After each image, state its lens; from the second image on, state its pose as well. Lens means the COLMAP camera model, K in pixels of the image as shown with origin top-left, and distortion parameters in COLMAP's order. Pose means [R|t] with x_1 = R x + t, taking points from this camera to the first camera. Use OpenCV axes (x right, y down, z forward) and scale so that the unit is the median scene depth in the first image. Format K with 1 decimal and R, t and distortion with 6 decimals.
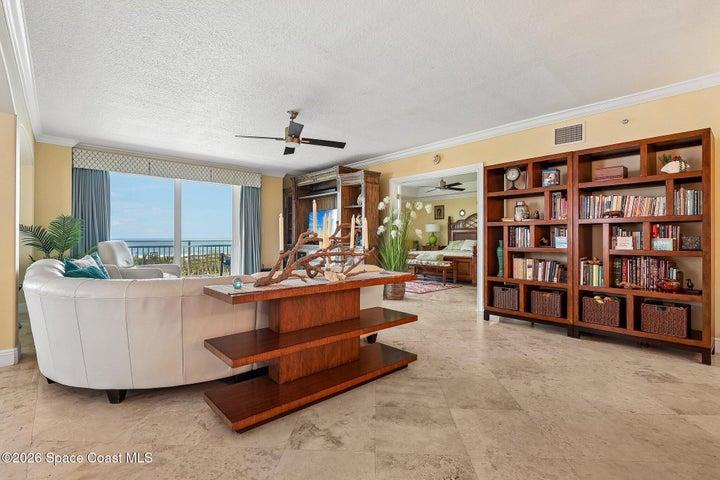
lens RADIAL K [[343.1, 0, 358.0], [0, 343.1, 239.2], [0, 0, 1]] dist [-0.002622, -0.000181]
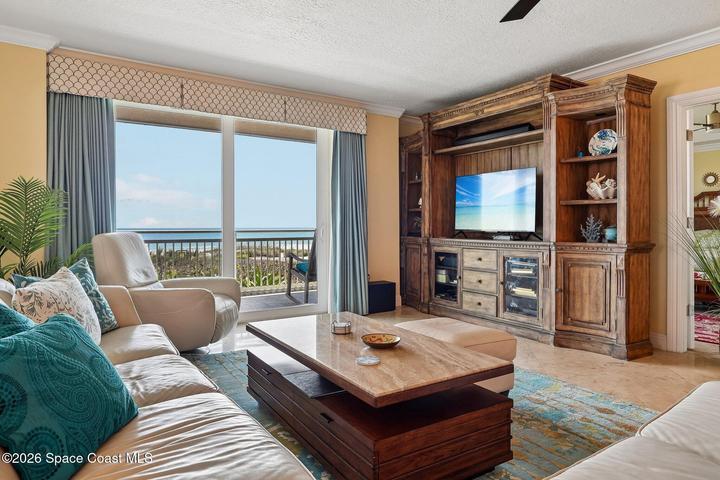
lens RADIAL K [[458.2, 0, 350.5], [0, 458.2, 227.8], [0, 0, 1]] dist [0.002742, -0.001712]
pose [[0.988255, -0.000928, -0.152812, -0.231327], [0.000970, 1.000000, 0.000199, -0.001092], [0.152812, -0.000345, 0.988255, 0.322467]]
